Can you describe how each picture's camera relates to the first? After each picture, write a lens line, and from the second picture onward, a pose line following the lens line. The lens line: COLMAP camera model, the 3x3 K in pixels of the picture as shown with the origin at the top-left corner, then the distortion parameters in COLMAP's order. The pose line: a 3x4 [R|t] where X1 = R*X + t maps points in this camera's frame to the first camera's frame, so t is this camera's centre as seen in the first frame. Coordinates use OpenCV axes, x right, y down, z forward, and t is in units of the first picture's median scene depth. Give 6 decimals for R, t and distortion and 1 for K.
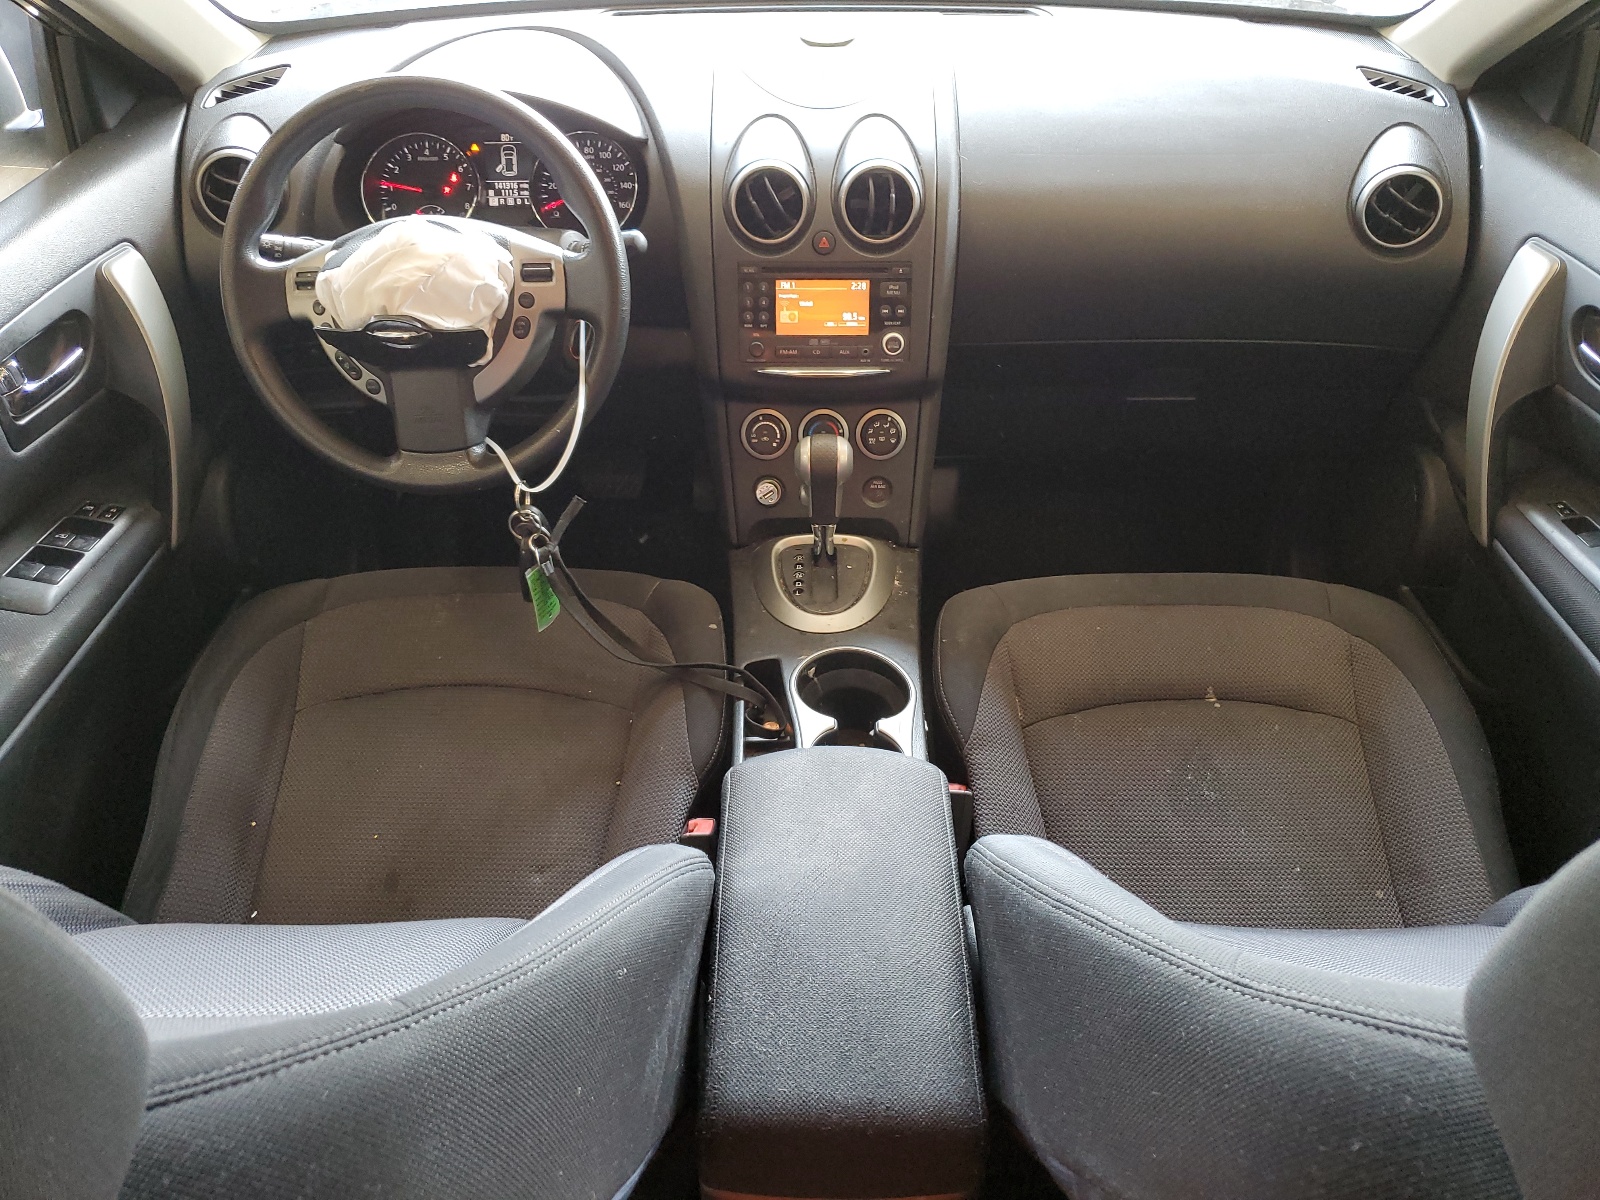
lens RADIAL K [[1217.1, 0, 799.8], [0, 1217.1, 598.5], [0, 0, 1]] dist [-0.008979, -0.001983]
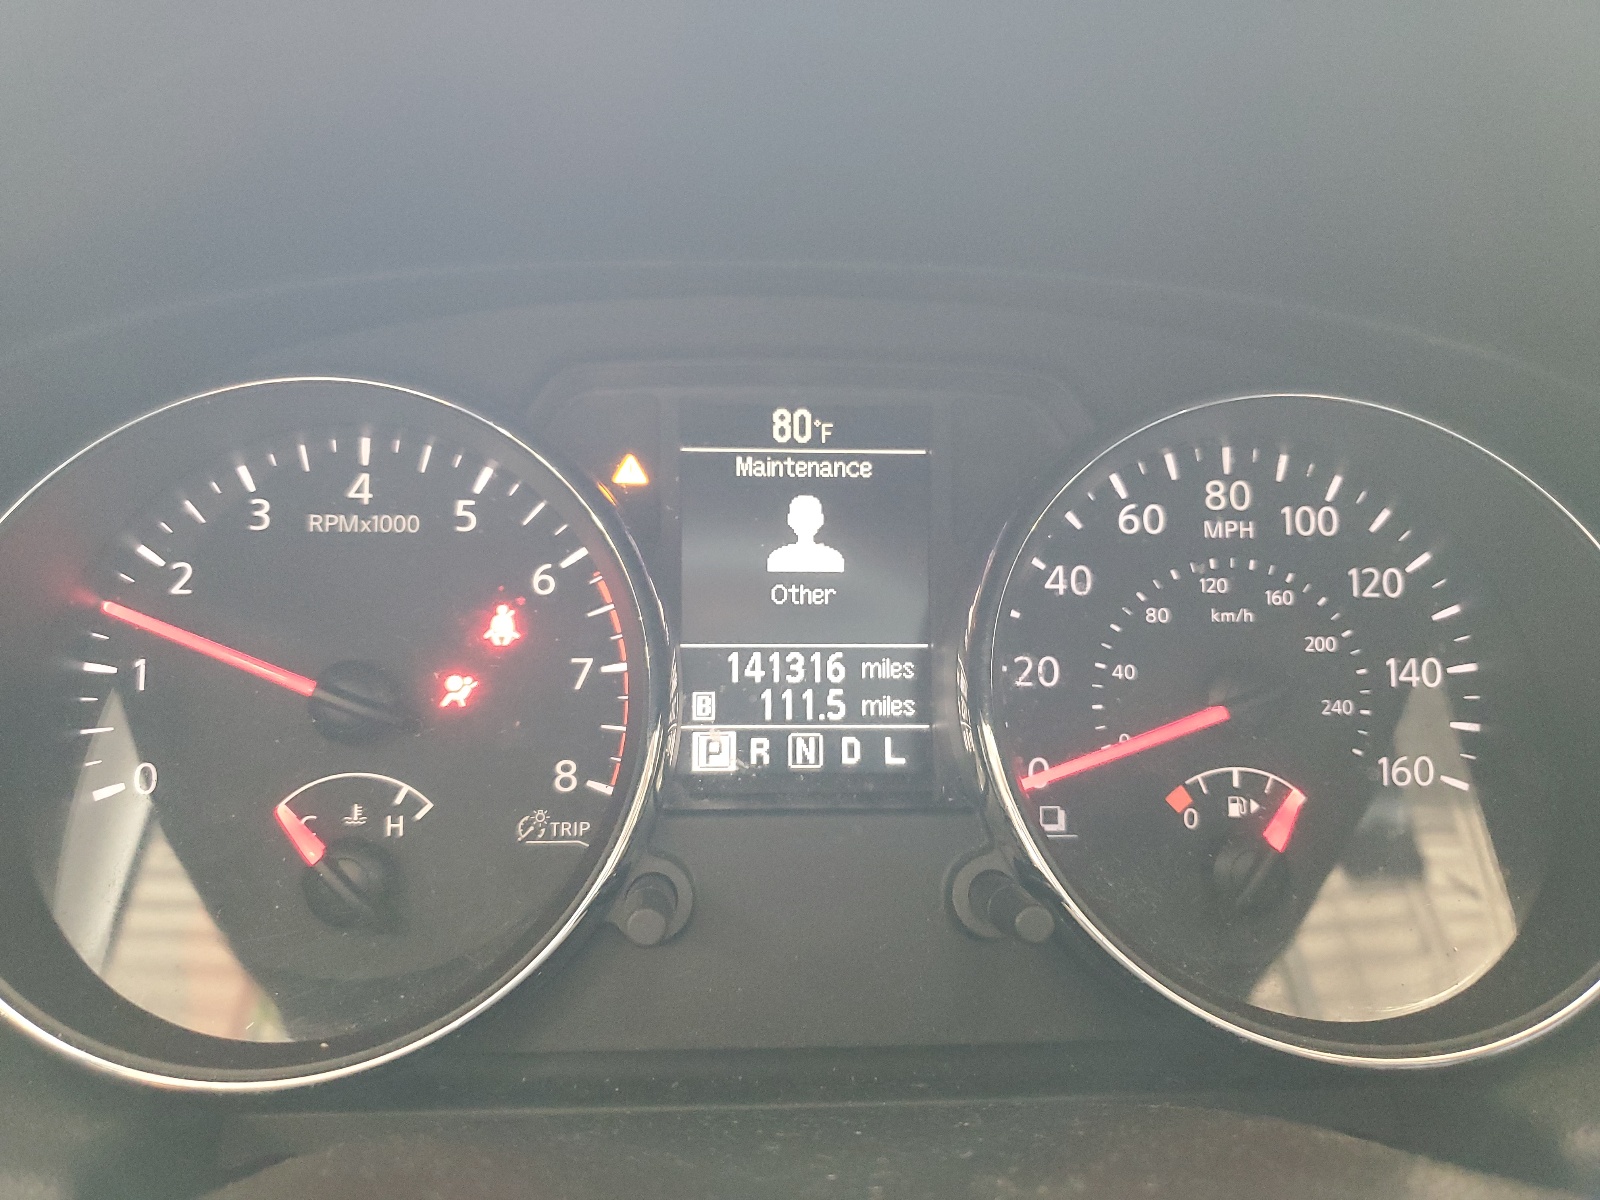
lens RADIAL K [[1215.9, 0, 798.8], [0, 1215.9, 600.6], [0, 0, 1]] dist [-0.008190, -0.001867]
pose [[0.997649, 0.010746, 0.067687, -0.253421], [0.012134, 0.944335, -0.328761, -0.290537], [-0.067452, 0.328810, 0.941984, 0.828200]]
